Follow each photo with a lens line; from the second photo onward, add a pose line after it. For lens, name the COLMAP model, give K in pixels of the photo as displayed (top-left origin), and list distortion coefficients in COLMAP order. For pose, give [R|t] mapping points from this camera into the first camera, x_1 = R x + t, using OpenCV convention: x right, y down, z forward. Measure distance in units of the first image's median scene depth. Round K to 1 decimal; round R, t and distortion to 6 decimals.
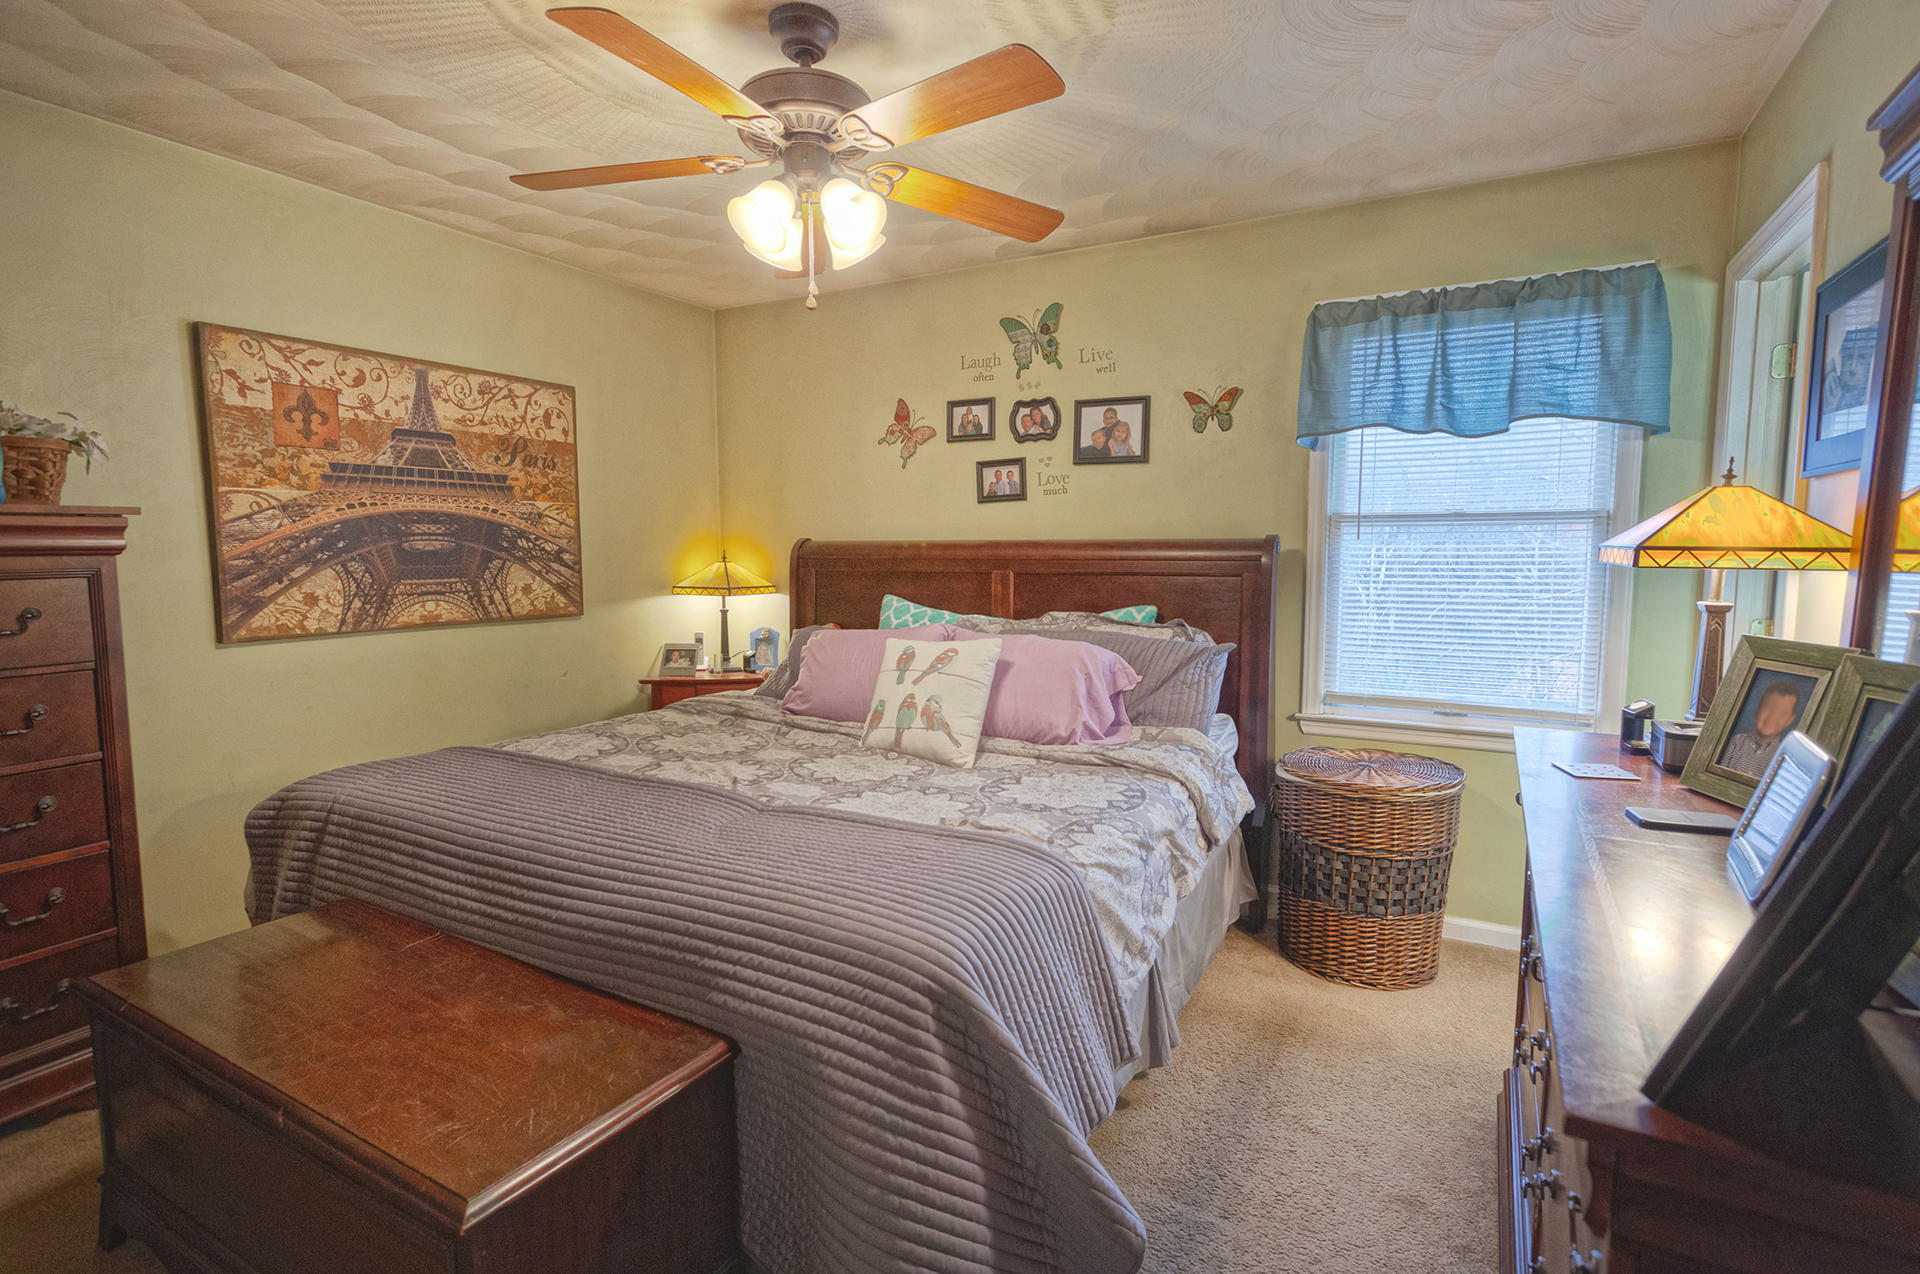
lens RADIAL K [[934.0, 0, 956.2], [0, 934.0, 629.2], [0, 0, 1]] dist [-0.000624, 0.000309]
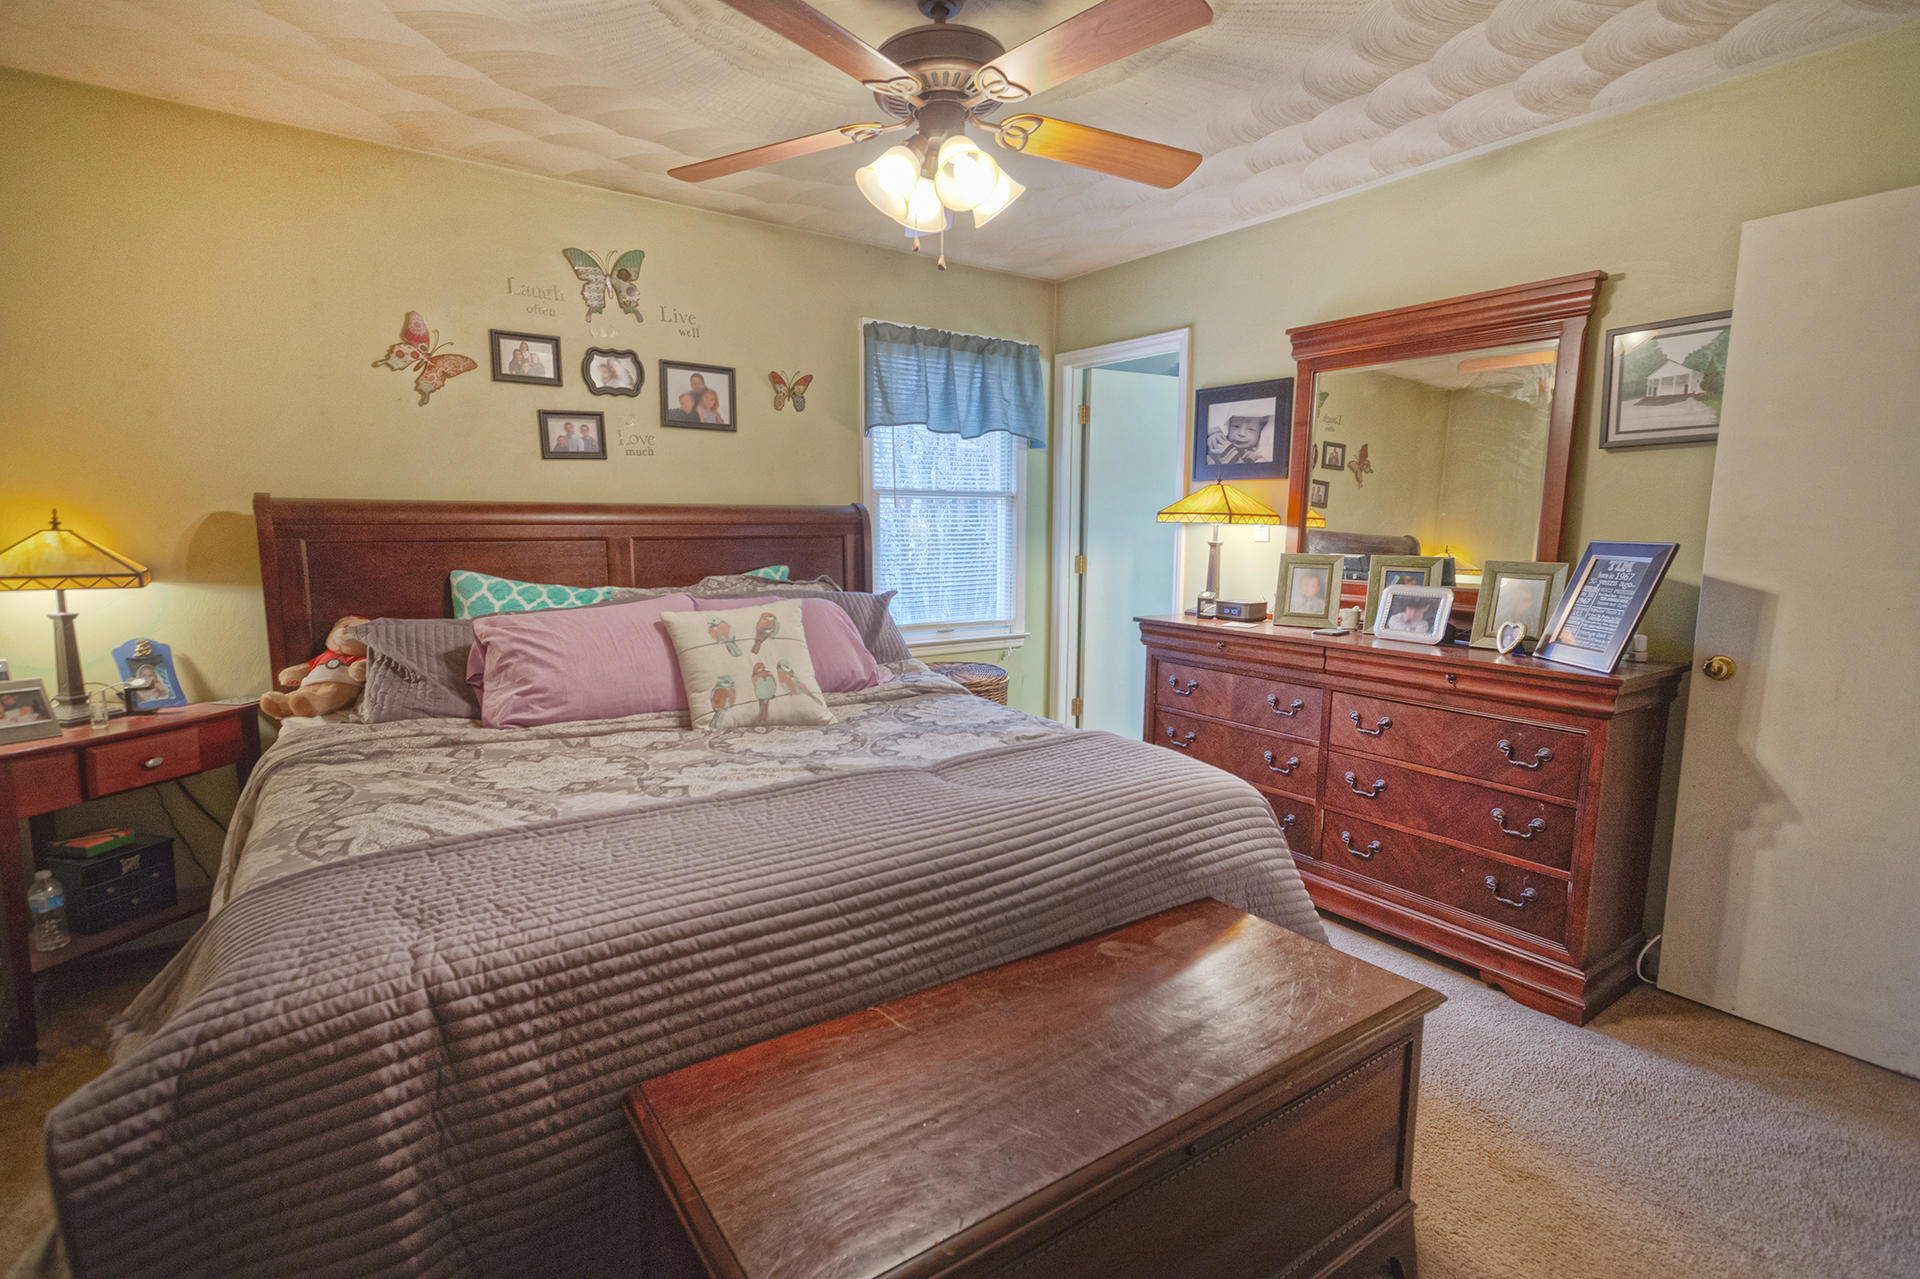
lens RADIAL K [[889.7, 0, 971.5], [0, 889.7, 637.3], [0, 0, 1]] dist [0.001339, 0.000389]
pose [[0.434208, -0.113383, 0.893648, -0.627016], [0.074914, 0.993156, 0.089609, -0.018378], [-0.897692, 0.028038, 0.439730, 0.333280]]
